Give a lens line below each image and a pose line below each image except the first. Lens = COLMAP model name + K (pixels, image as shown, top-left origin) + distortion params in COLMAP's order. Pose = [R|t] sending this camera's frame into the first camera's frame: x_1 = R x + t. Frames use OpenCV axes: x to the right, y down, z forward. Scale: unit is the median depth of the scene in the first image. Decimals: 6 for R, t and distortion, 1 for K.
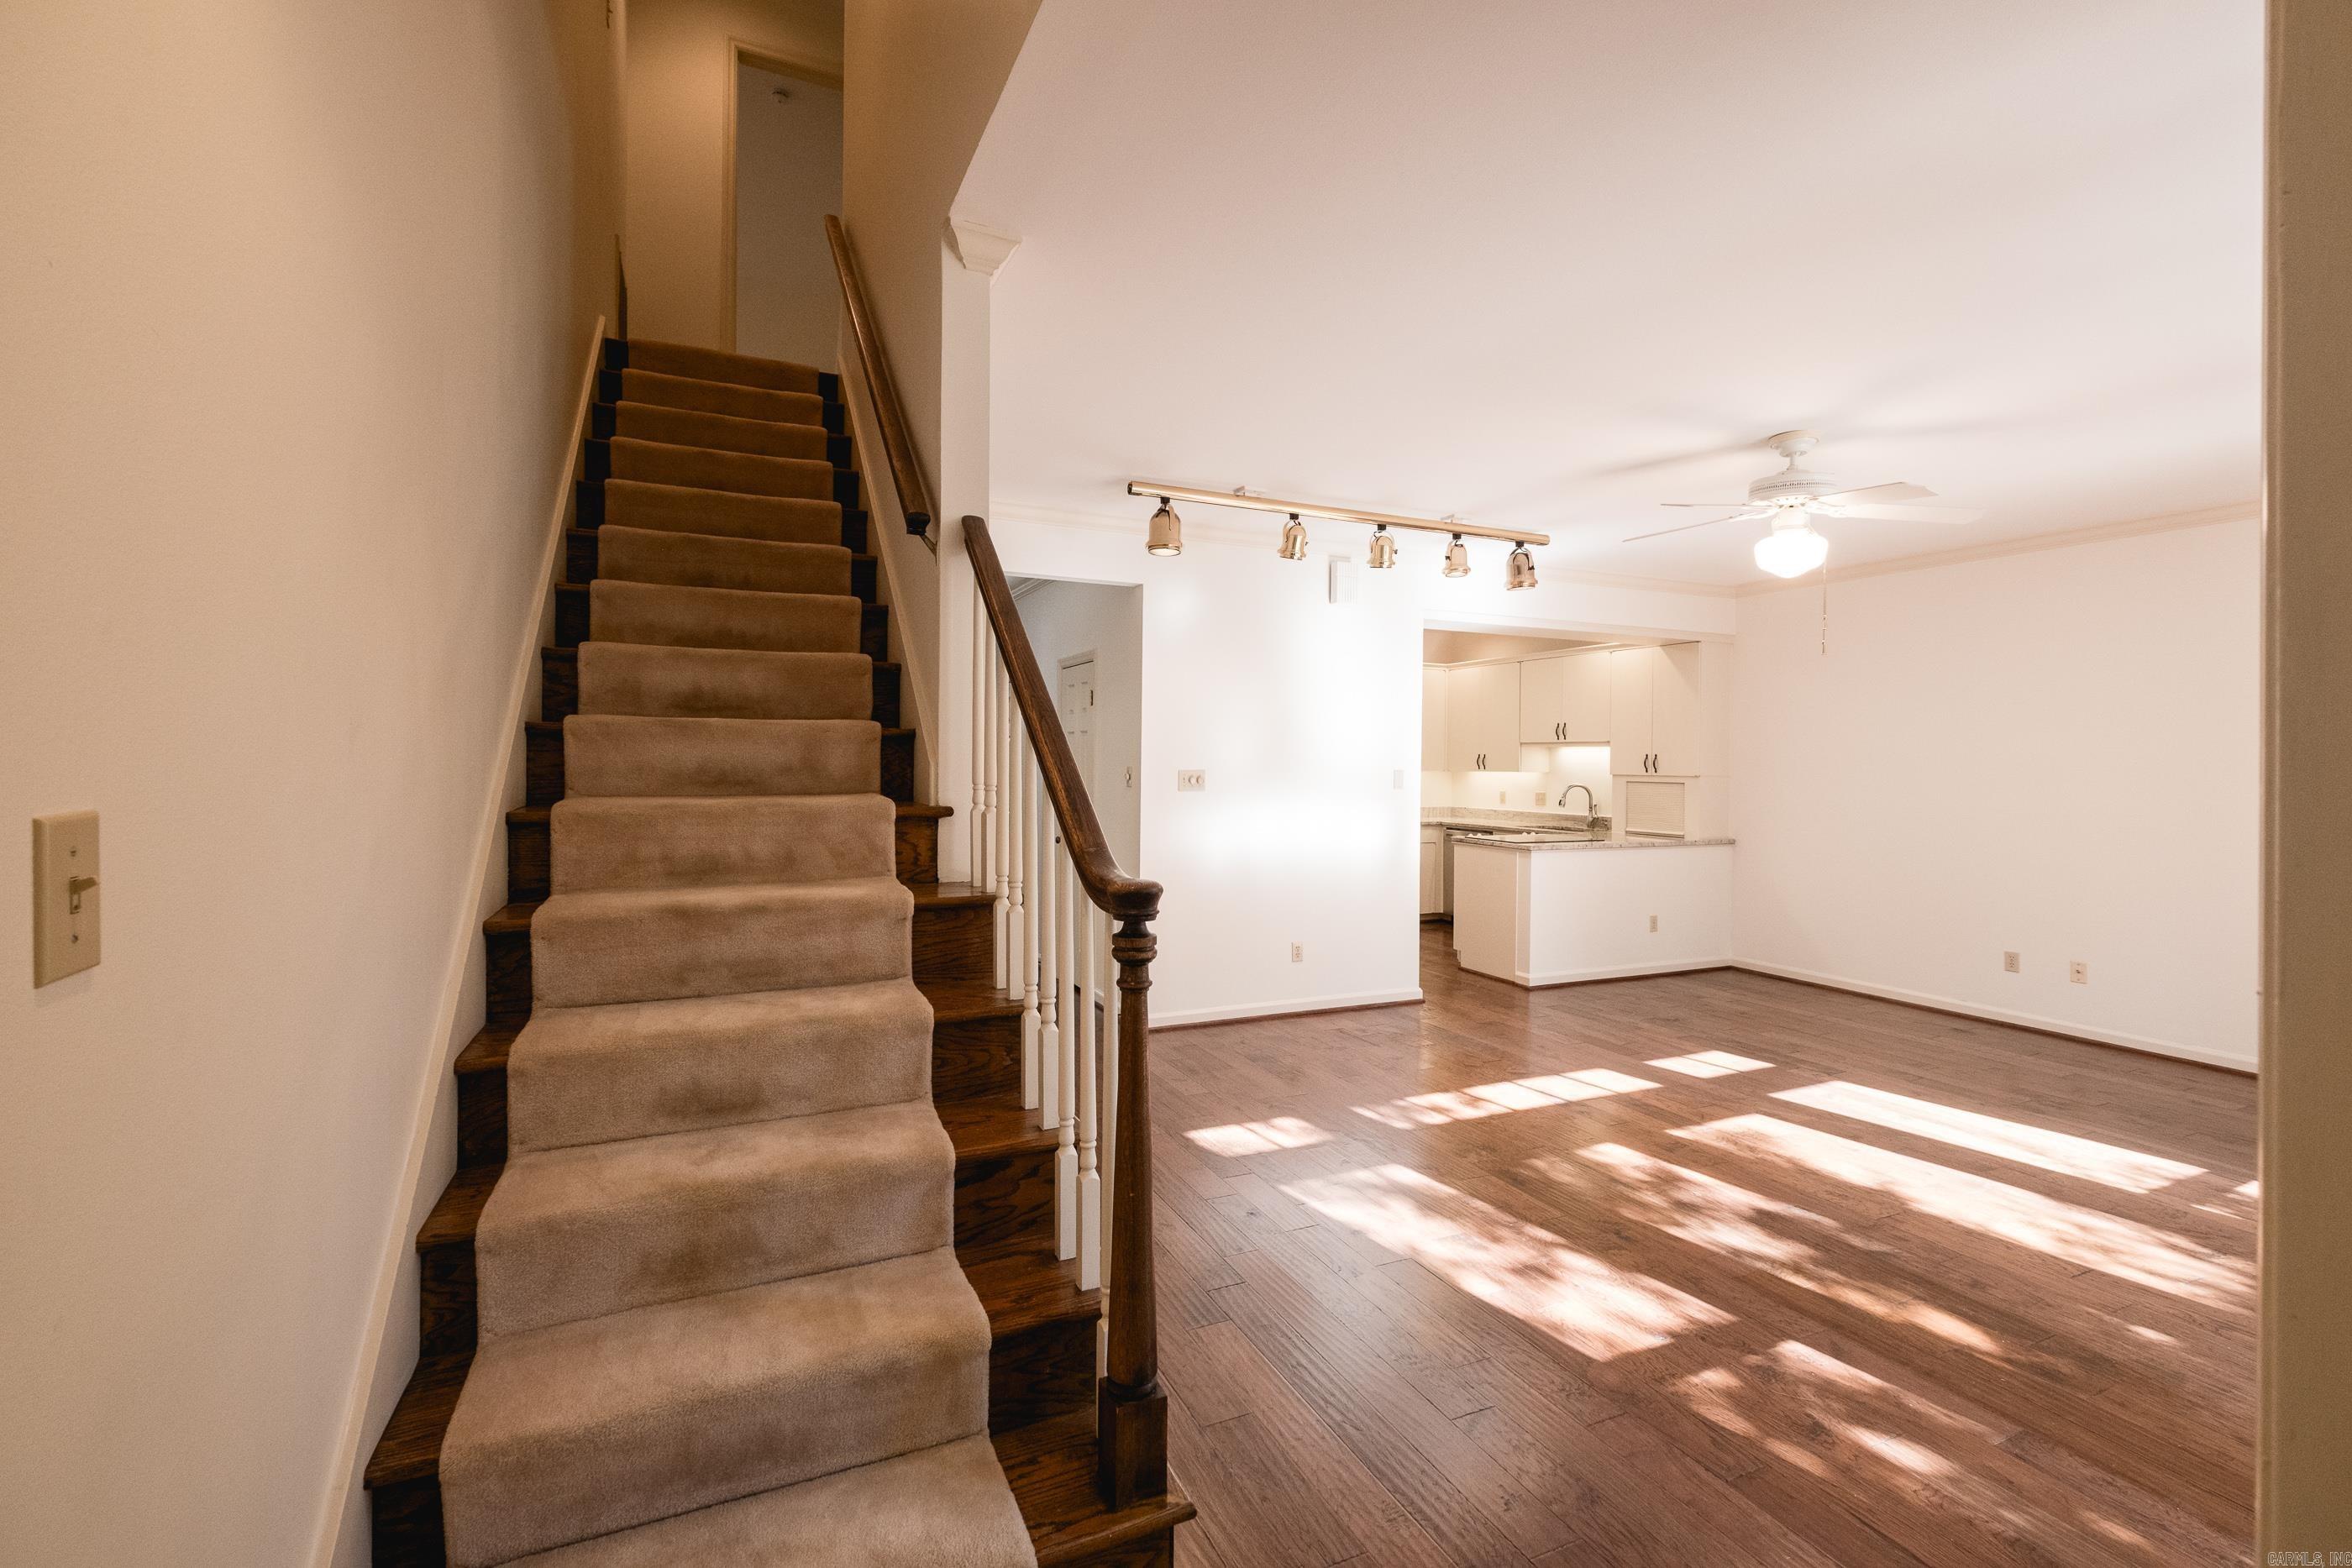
lens RADIAL K [[1015.6, 0, 1173.4], [0, 1015.6, 760.9], [0, 0, 1]] dist [-0.003346, -0.001031]
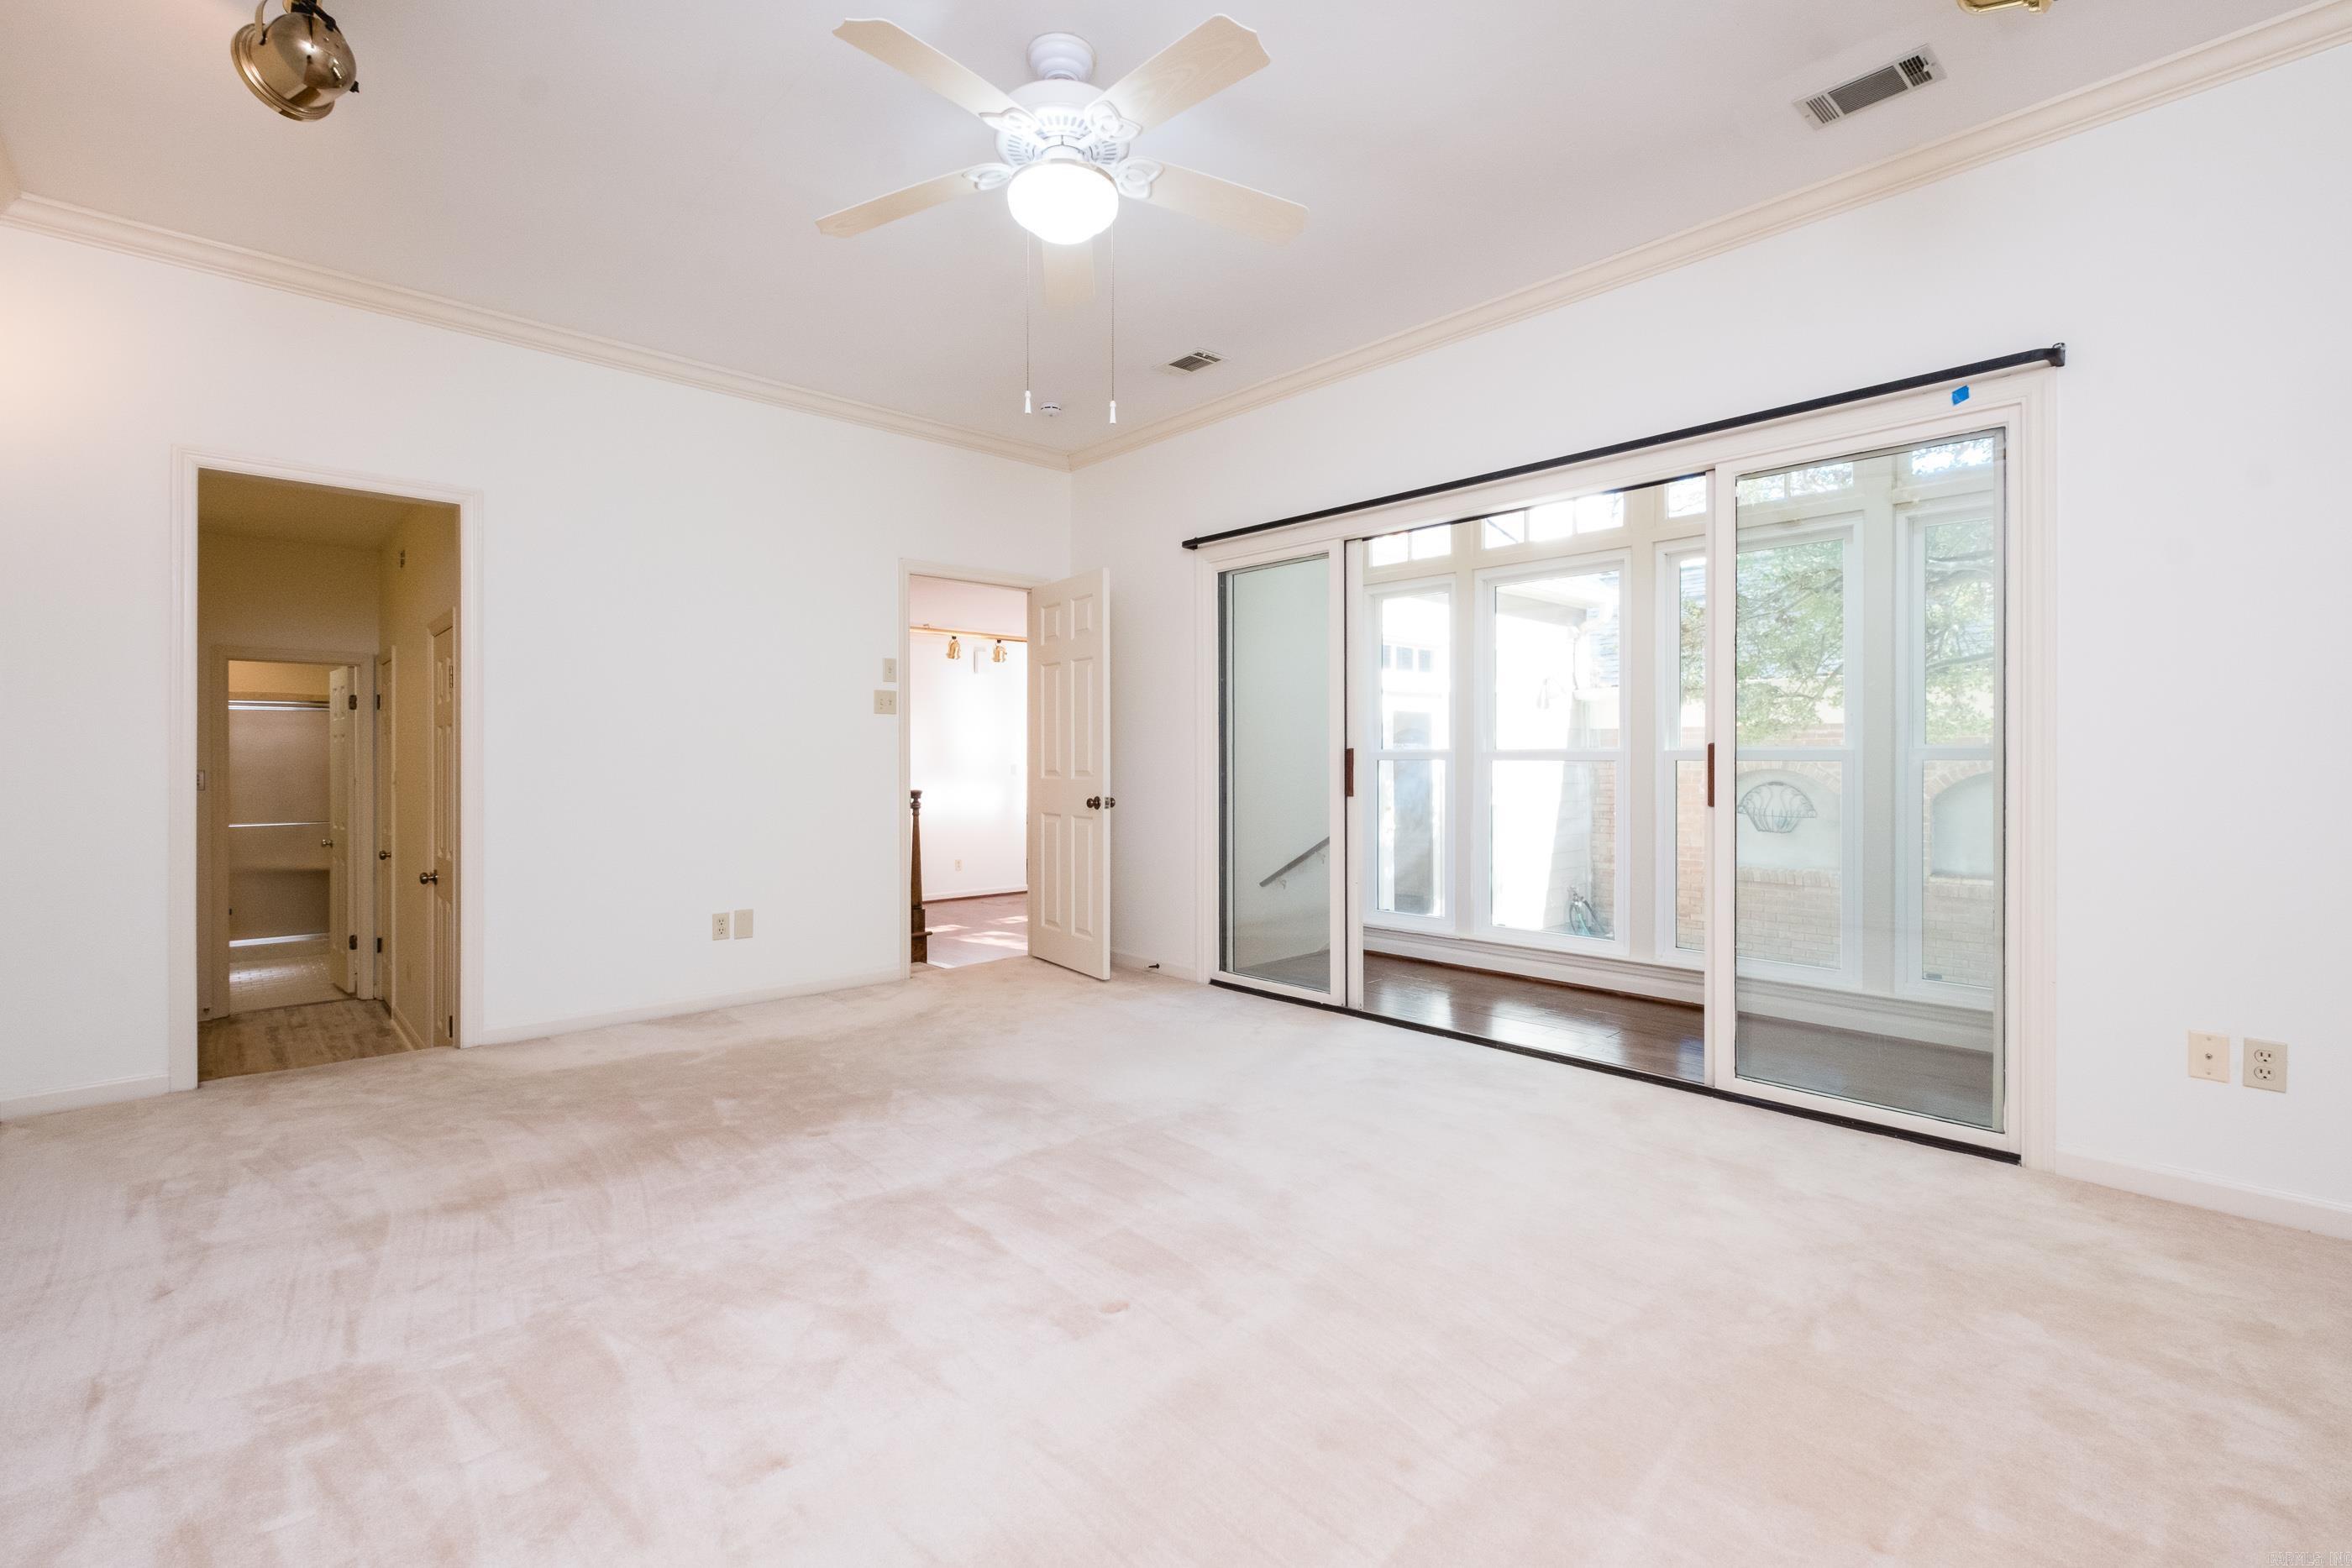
lens RADIAL K [[1027.8, 0, 1179.2], [0, 1027.8, 754.7], [0, 0, 1]] dist [-0.002003, -0.000509]
pose [[0.947389, -0.011625, 0.319872, -0.088056], [0.013058, 0.999912, -0.002335, -0.002269], [-0.319817, 0.006389, 0.947458, -0.859909]]
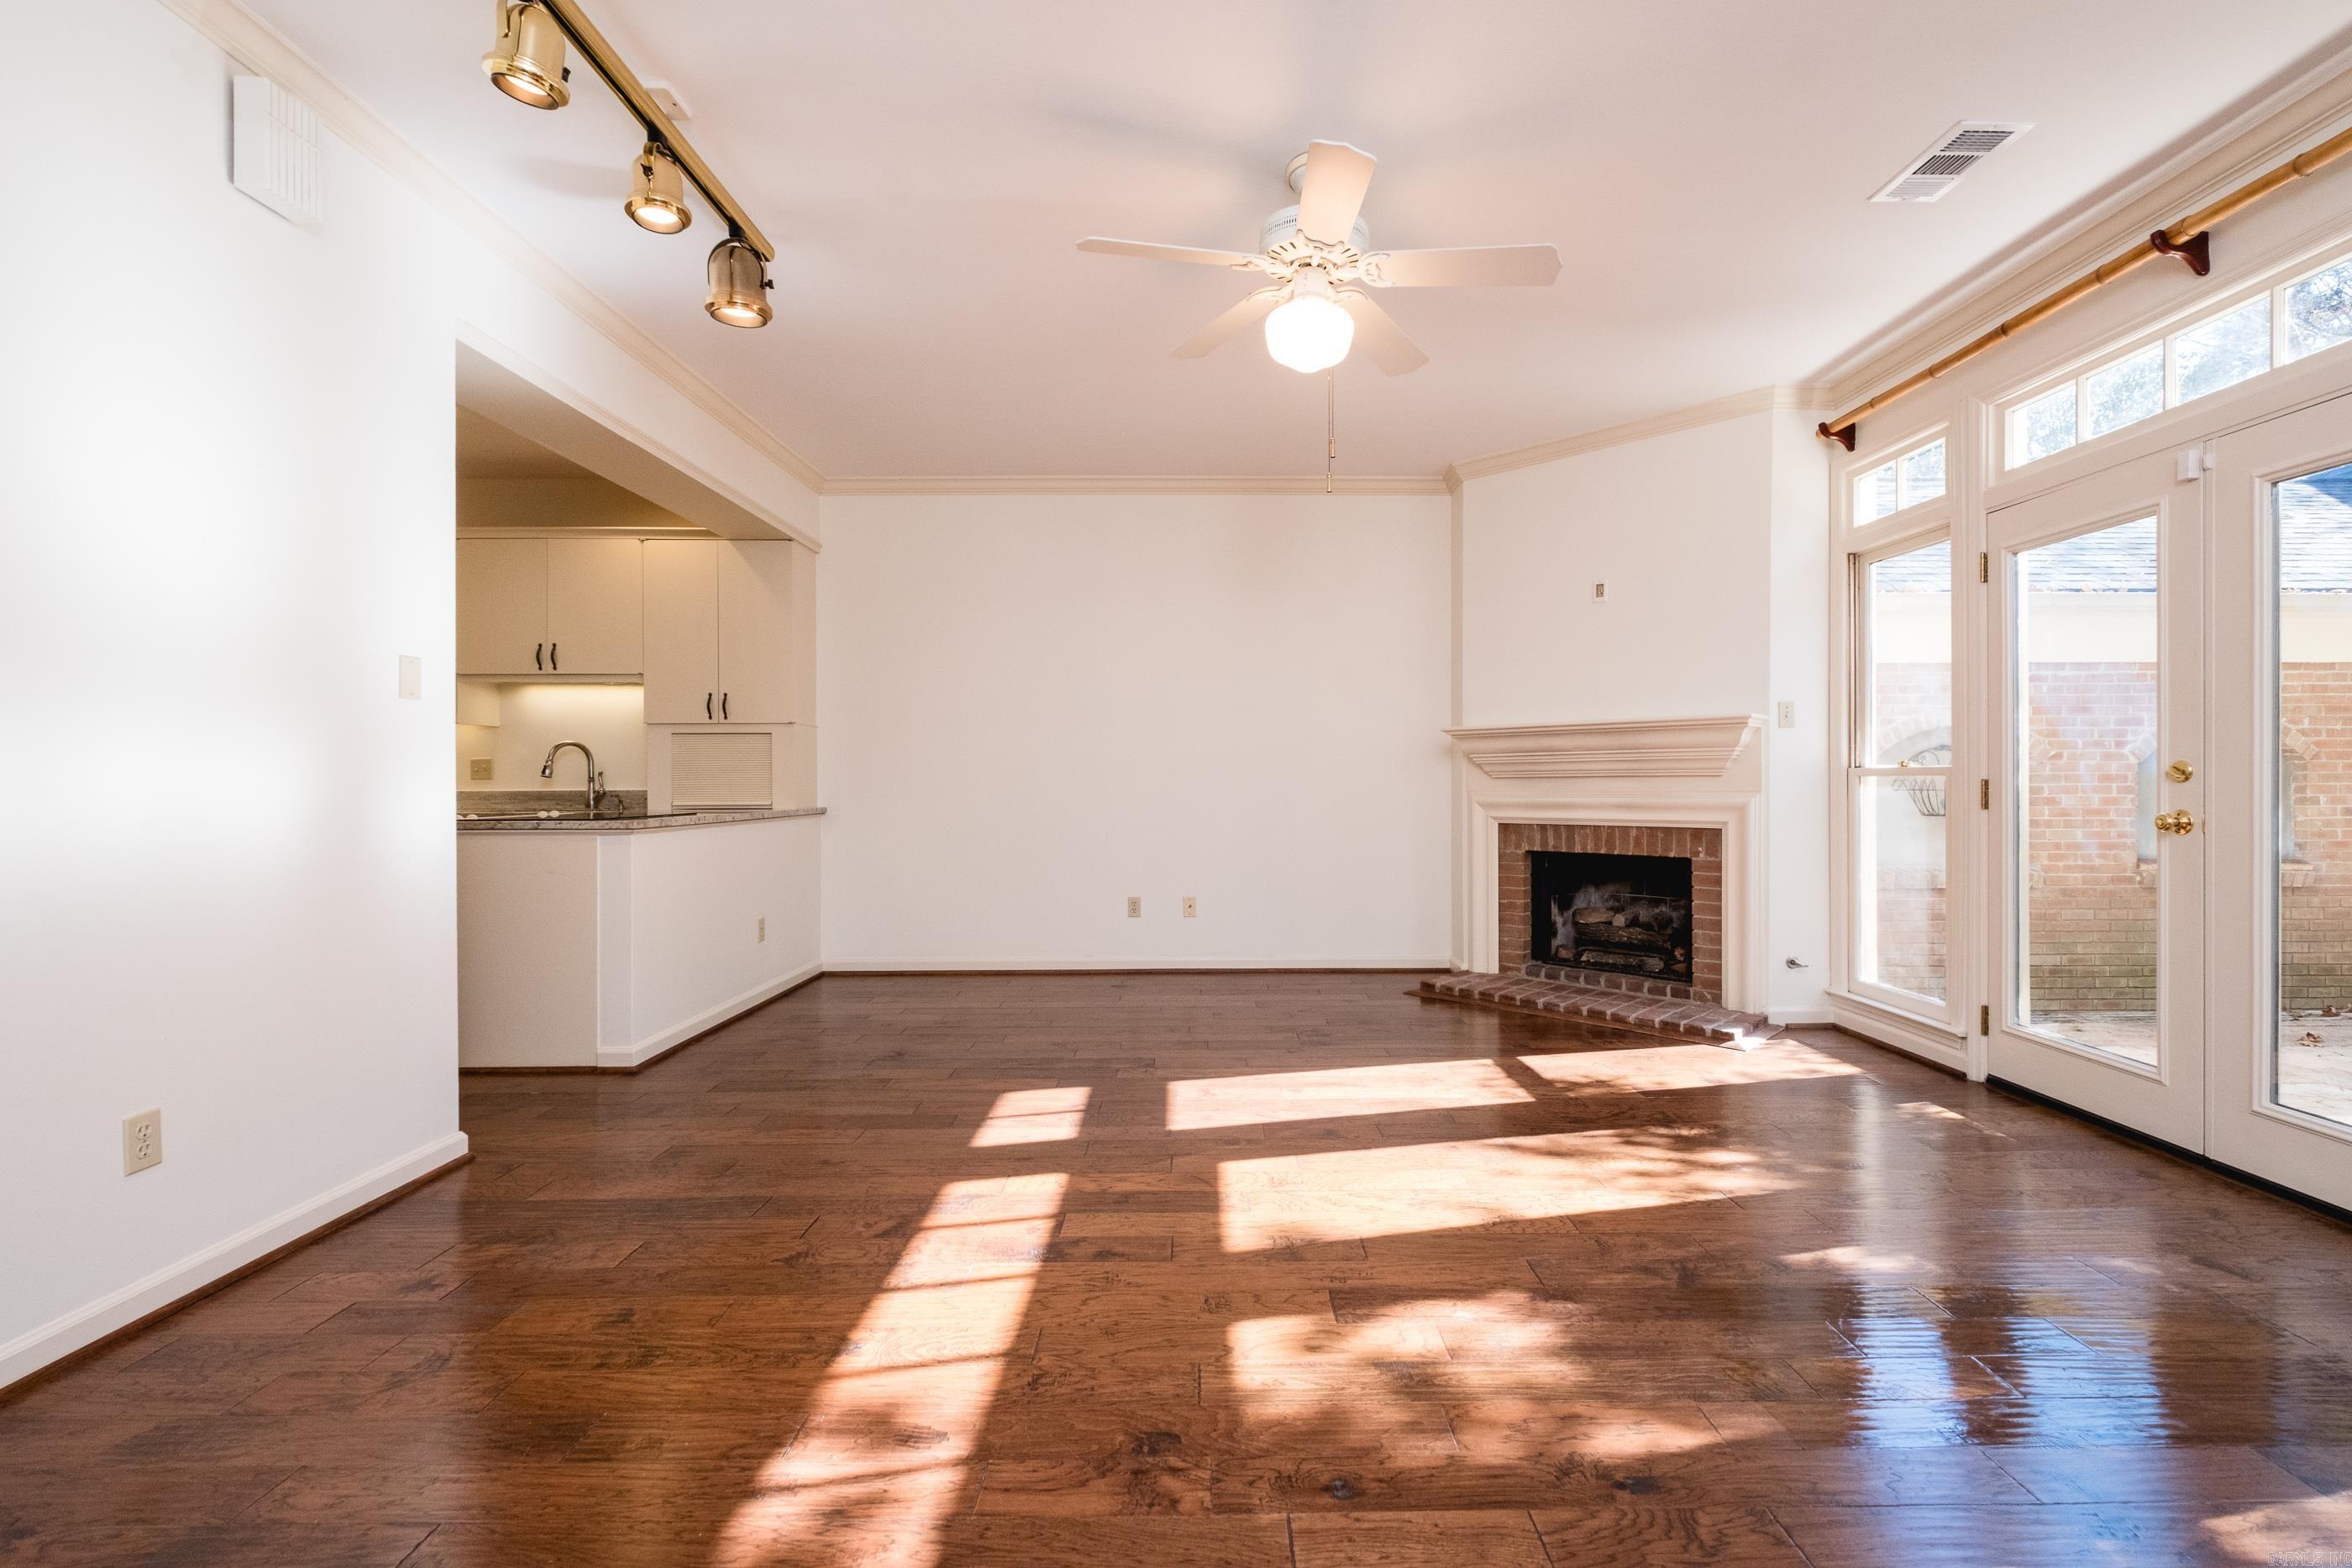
lens RADIAL K [[1000.1, 0, 1208.1], [0, 1000.1, 784.4], [0, 0, 1]] dist [0.009568, -0.007556]
pose [[0.398472, -0.014181, 0.917071, -0.038946], [0.007906, 0.999896, 0.012027, 0.064344], [-0.917146, 0.002458, 0.398543, 0.522057]]
